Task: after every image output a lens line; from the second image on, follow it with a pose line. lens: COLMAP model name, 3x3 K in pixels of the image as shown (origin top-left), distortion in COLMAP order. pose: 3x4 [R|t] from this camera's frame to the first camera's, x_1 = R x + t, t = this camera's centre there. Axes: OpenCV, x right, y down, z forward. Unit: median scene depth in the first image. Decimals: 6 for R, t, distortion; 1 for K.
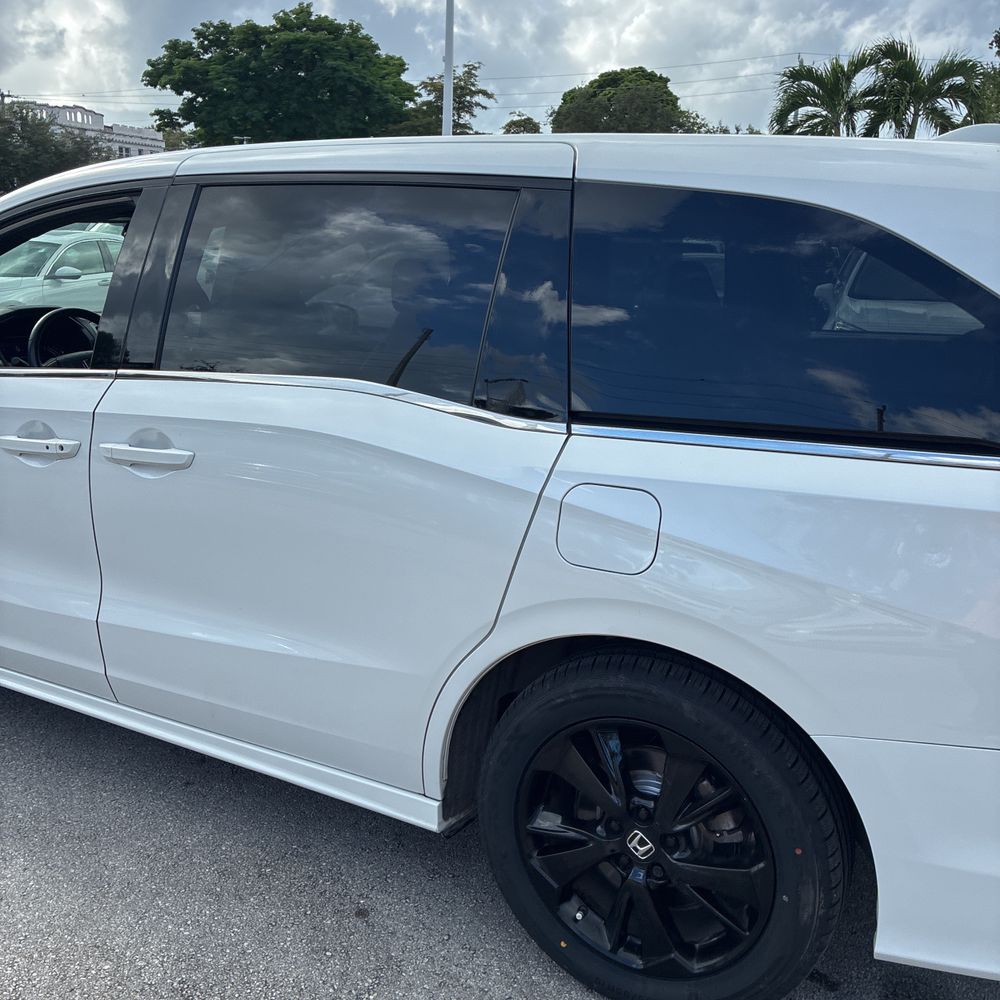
lens RADIAL K [[1057.2, 0, 497.6], [0, 1057.2, 482.9], [0, 0, 1]] dist [0.006290, 0.034875]
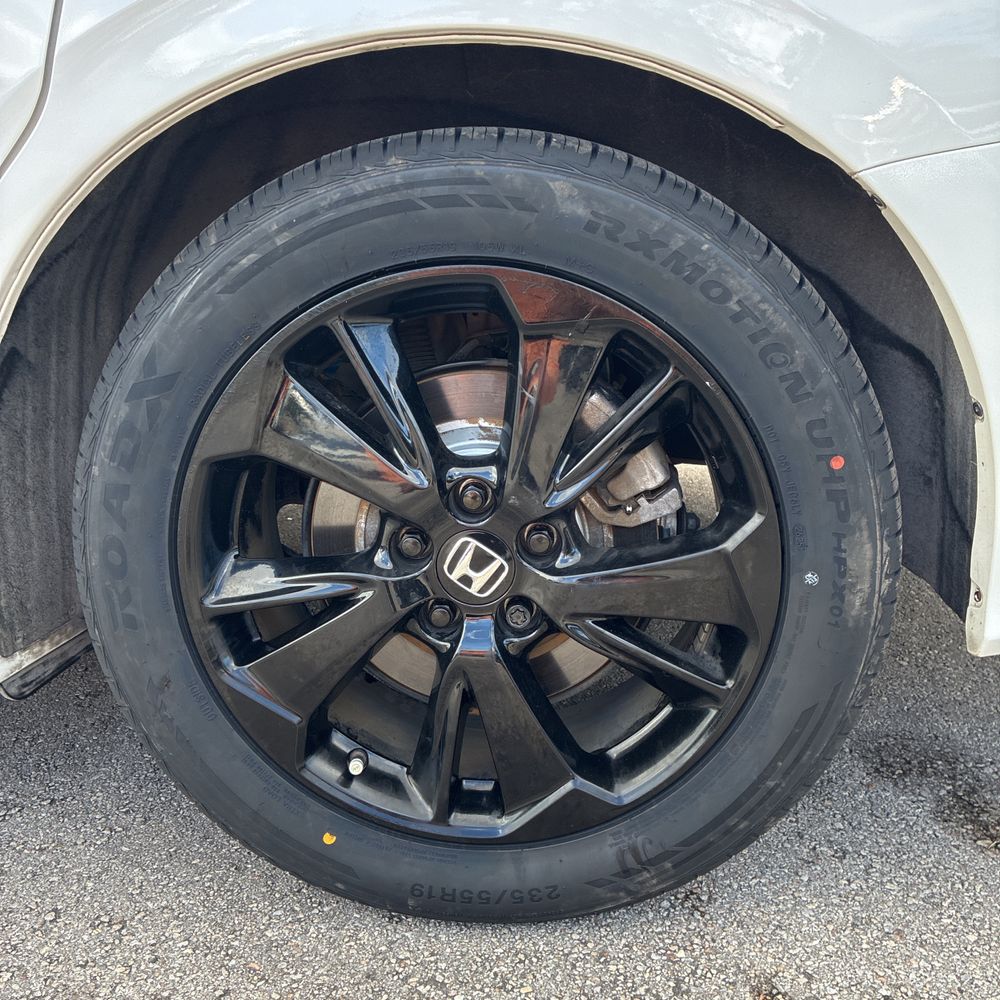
lens RADIAL K [[991.0, 0, 500.0], [0, 991.0, 500.0], [0, 0, 1]] dist [-0.003827, -0.021064]
pose [[0.904399, -0.144719, 0.401396, -0.021090], [0.139651, 0.989308, 0.042033, 0.296548], [-0.403187, 0.018041, 0.914940, 0.607621]]
